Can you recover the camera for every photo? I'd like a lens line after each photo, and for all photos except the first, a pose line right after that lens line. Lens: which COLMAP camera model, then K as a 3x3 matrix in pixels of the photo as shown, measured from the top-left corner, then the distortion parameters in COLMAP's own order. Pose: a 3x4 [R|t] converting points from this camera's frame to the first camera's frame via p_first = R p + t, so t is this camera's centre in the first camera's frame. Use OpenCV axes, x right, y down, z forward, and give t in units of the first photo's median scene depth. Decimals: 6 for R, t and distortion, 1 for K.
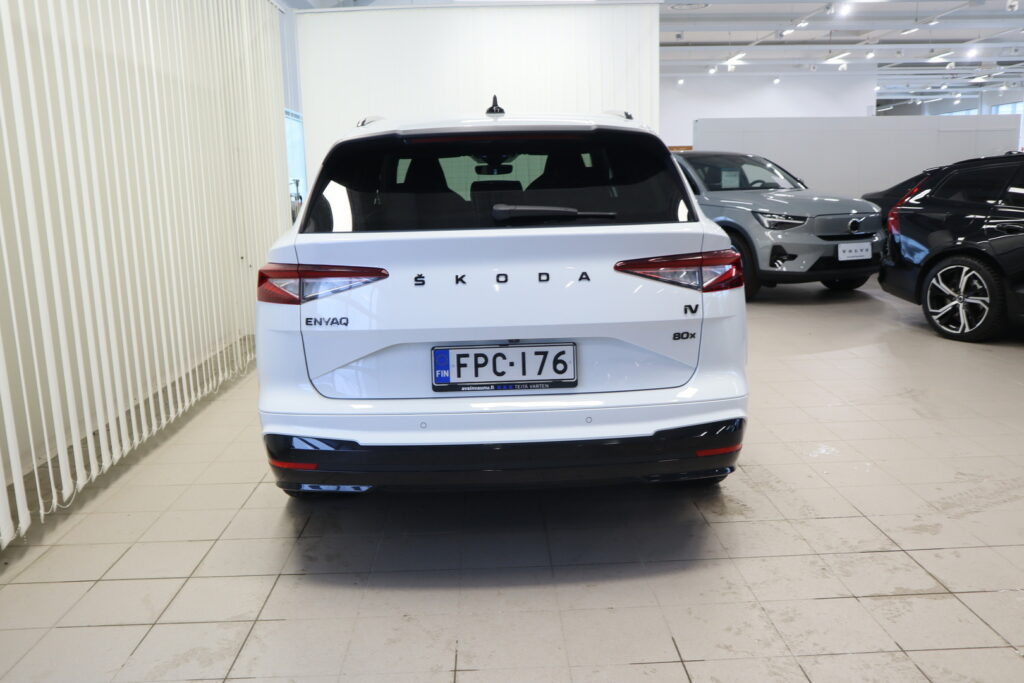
lens RADIAL K [[837.6, 0, 508.1], [0, 837.6, 351.5], [0, 0, 1]] dist [-0.036689, 0.007313]
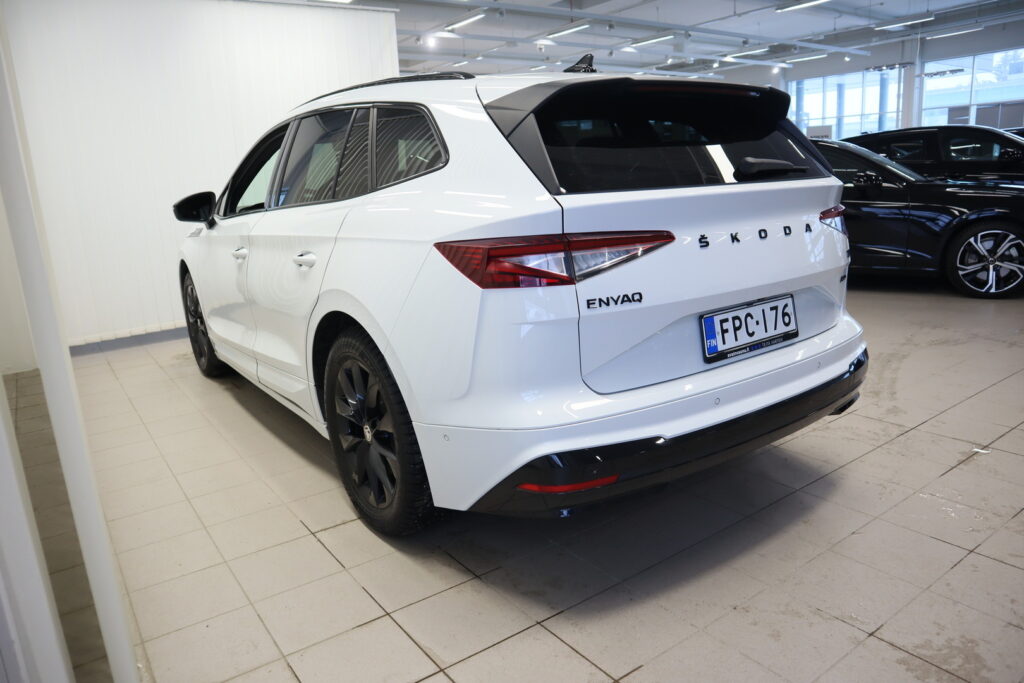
lens RADIAL K [[707.7, 0, 512.0], [0, 707.7, 341.5], [0, 0, 1]] dist [-0.124548, 0.073340]
pose [[0.831513, -0.146487, 0.535843, -0.671259], [0.140900, 0.988676, 0.051635, -0.045665], [-0.537340, 0.032565, 0.842737, 0.470223]]
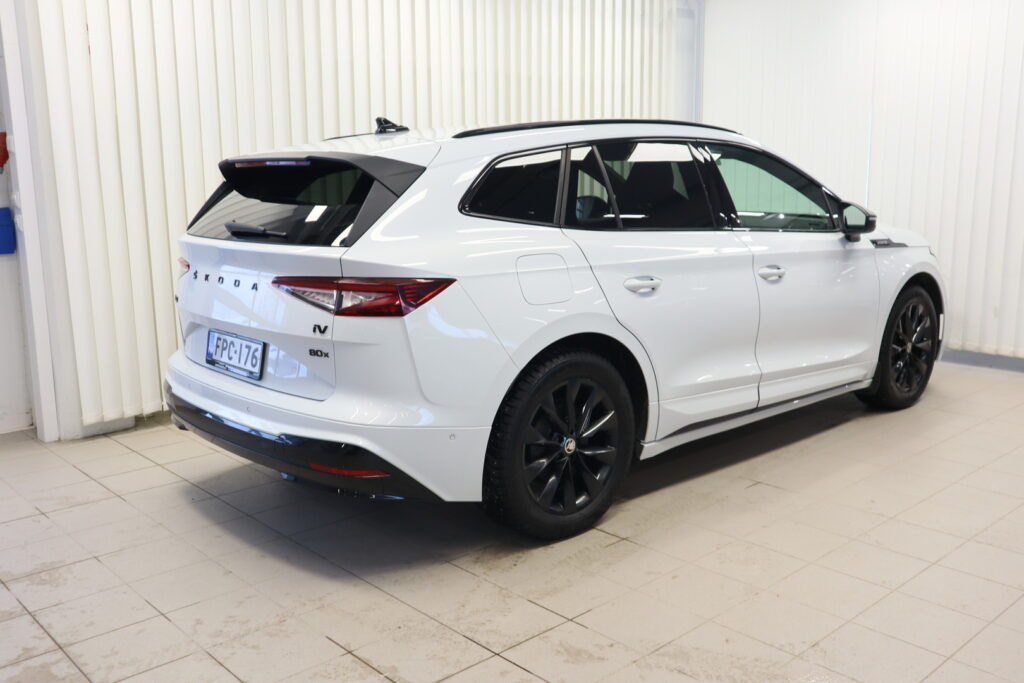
lens RADIAL K [[919.5, 0, 512.0], [0, 919.5, 341.5], [0, 0, 1]] dist [-0.038125, 0.005828]
pose [[0.661363, 0.157915, -0.733254, 1.235535], [-0.158462, 0.984938, 0.069192, -0.154546], [0.733136, 0.070432, 0.676425, 0.396681]]
